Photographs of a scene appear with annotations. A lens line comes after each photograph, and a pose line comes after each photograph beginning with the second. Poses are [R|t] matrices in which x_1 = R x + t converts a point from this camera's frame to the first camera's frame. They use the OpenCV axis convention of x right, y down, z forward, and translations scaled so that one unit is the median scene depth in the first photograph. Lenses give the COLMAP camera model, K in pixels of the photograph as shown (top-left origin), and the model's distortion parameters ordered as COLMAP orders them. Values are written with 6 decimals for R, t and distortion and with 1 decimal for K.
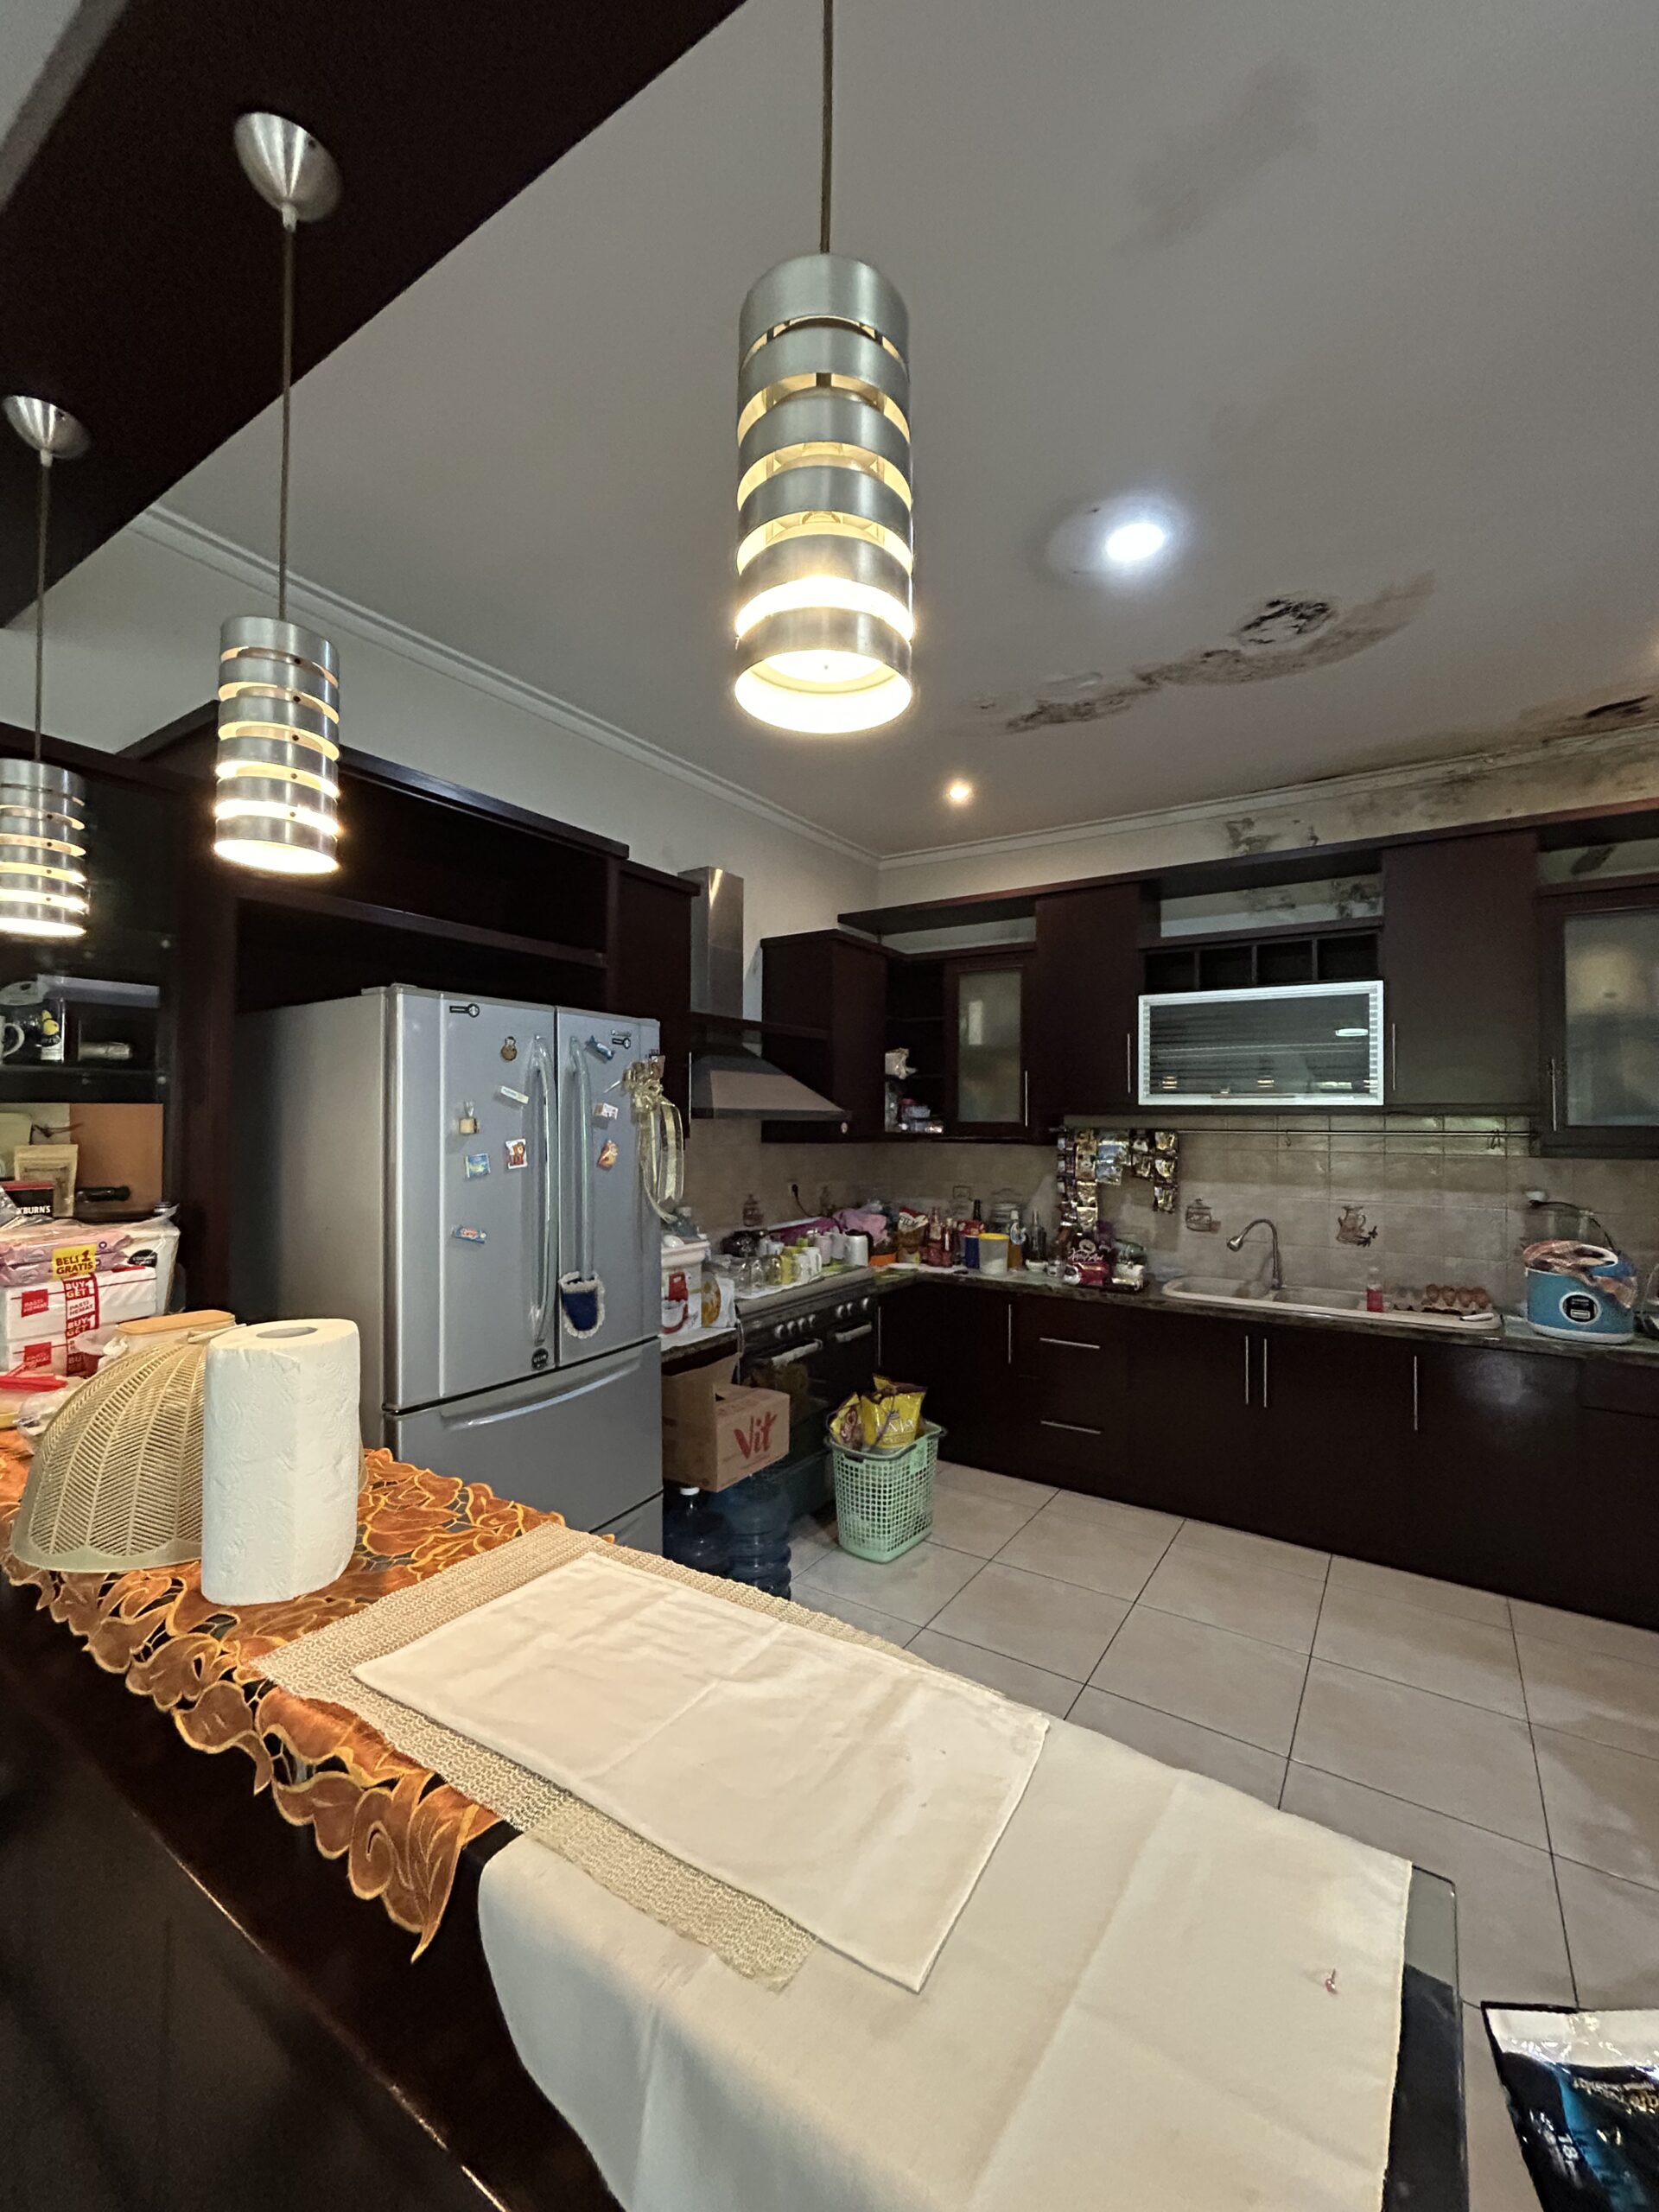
lens RADIAL K [[901.7, 0, 829.6], [0, 901.7, 1107.0], [0, 0, 1]] dist [0.006112, 0.000416]
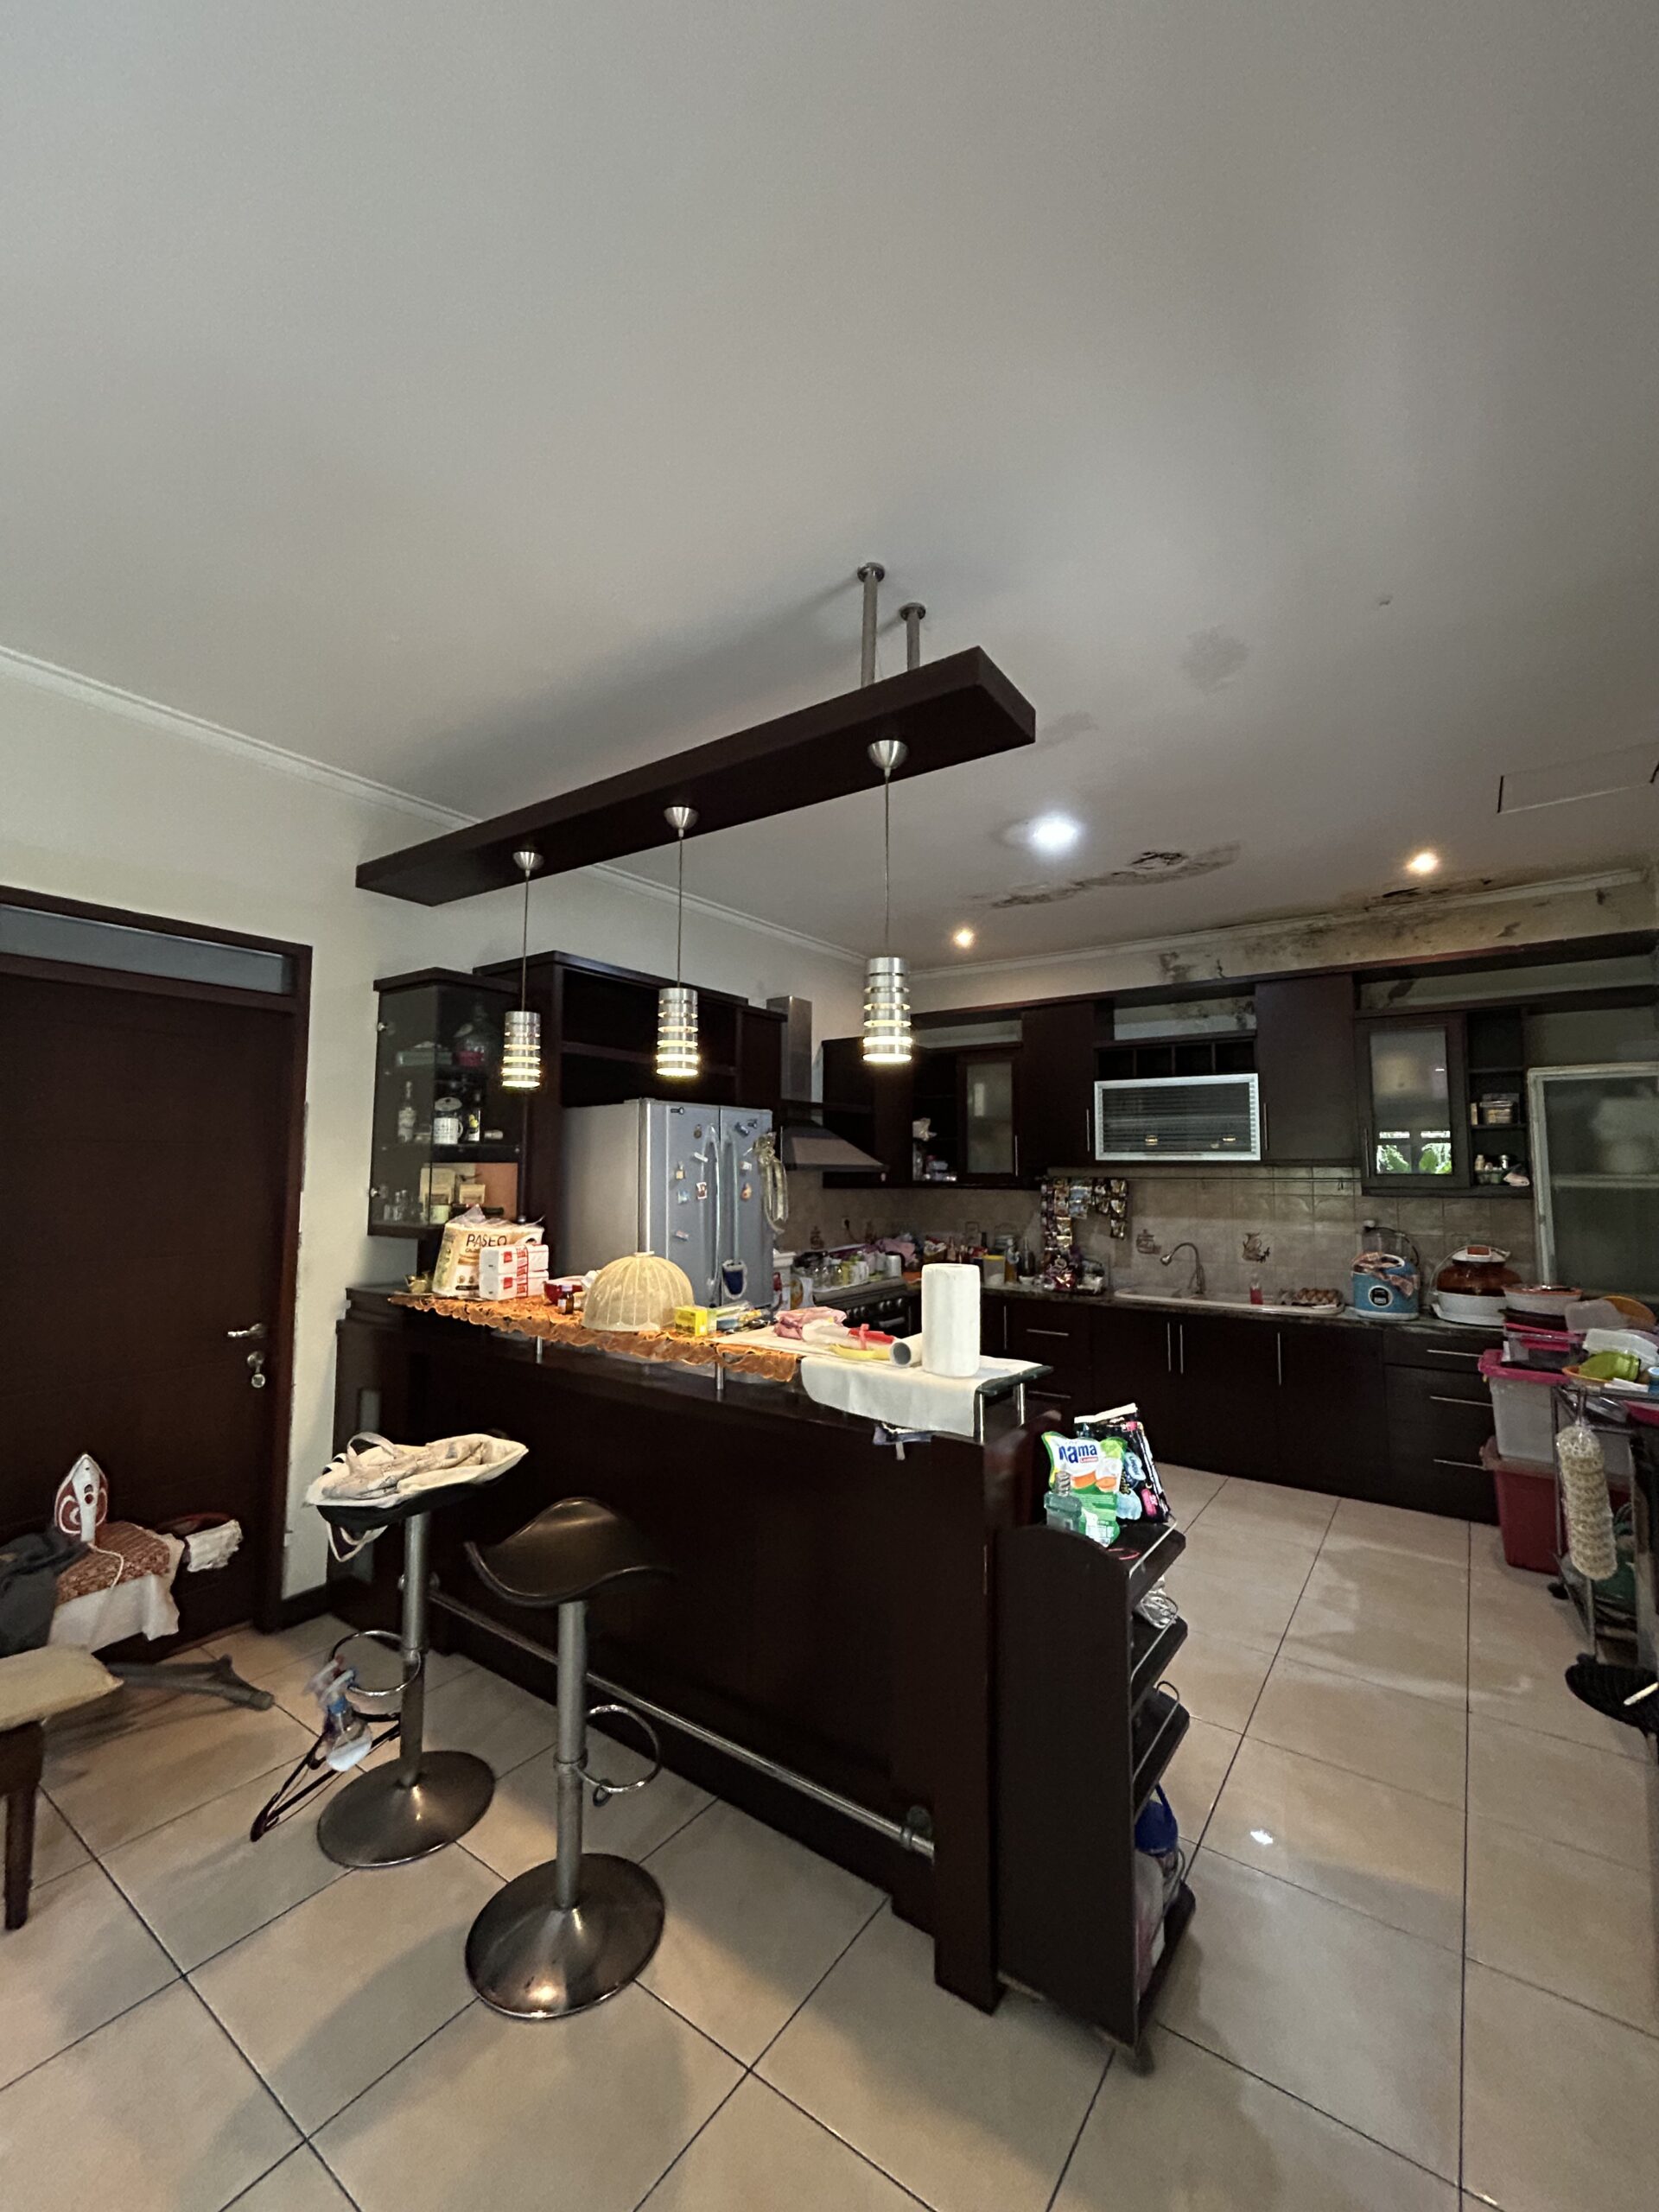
lens RADIAL K [[901.7, 0, 824.5], [0, 901.7, 1117.9], [0, 0, 1]] dist [0.006112, 0.000416]
pose [[0.999096, -0.005313, -0.042172, -0.018472], [0.003344, 0.998907, -0.046629, -0.004295], [0.042374, 0.046446, 0.998022, -0.465378]]
